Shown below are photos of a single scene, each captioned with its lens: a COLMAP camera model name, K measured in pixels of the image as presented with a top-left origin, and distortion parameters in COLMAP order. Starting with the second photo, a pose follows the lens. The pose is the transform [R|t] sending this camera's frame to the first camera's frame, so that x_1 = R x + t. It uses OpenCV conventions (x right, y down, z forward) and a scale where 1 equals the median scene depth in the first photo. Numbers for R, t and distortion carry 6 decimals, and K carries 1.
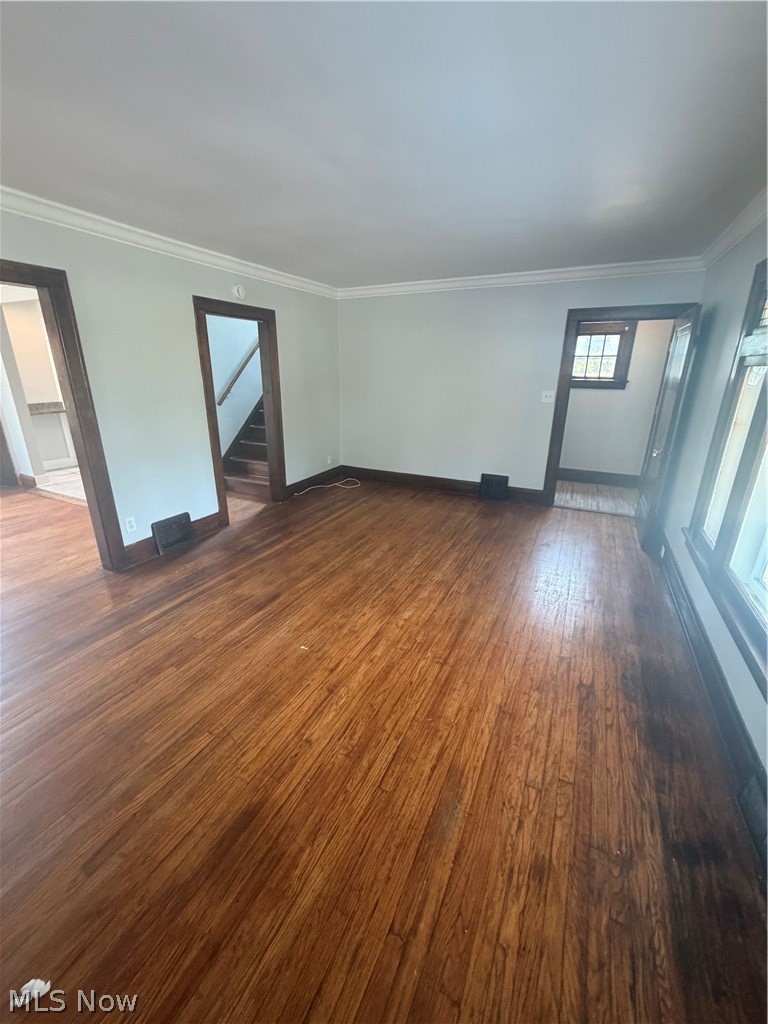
lens RADIAL K [[410.2, 0, 384.0], [0, 410.2, 512.0], [0, 0, 1]] dist [-0.000219, 0.000103]
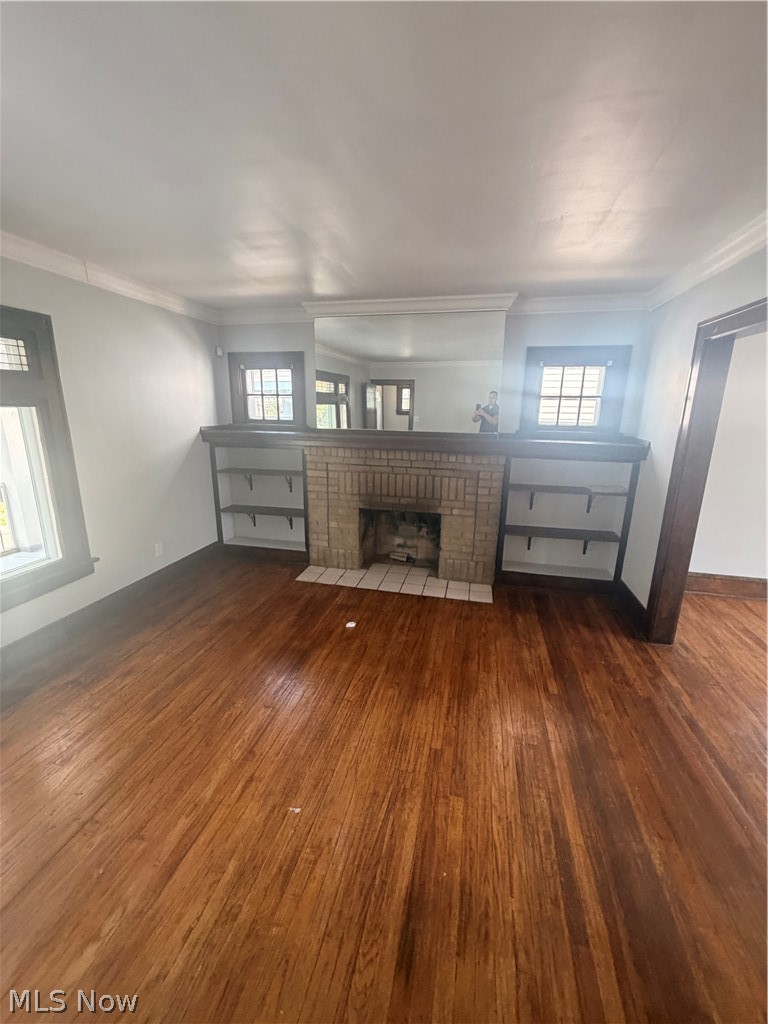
lens RADIAL K [[410.2, 0, 384.0], [0, 410.2, 512.0], [0, 0, 1]] dist [-0.000219, 0.000103]
pose [[-0.973312, 0.034761, -0.226839, -0.186646], [-0.096010, 0.836115, 0.540087, -0.447549], [0.208437, 0.547452, -0.810463, 1.220679]]
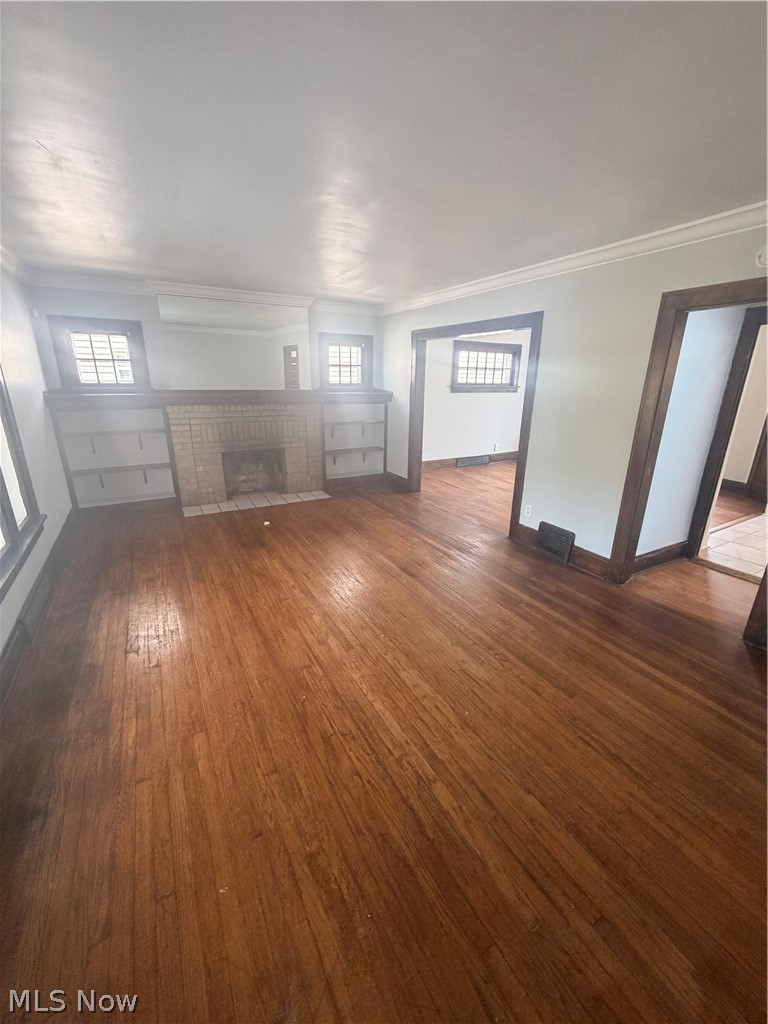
lens RADIAL K [[410.2, 0, 384.0], [0, 410.2, 512.0], [0, 0, 1]] dist [-0.000219, 0.000103]
pose [[-0.564448, 0.244901, -0.788303, 0.739702], [-0.287044, 0.837147, 0.465607, -0.522613], [0.773954, 0.489088, -0.402229, 1.486390]]
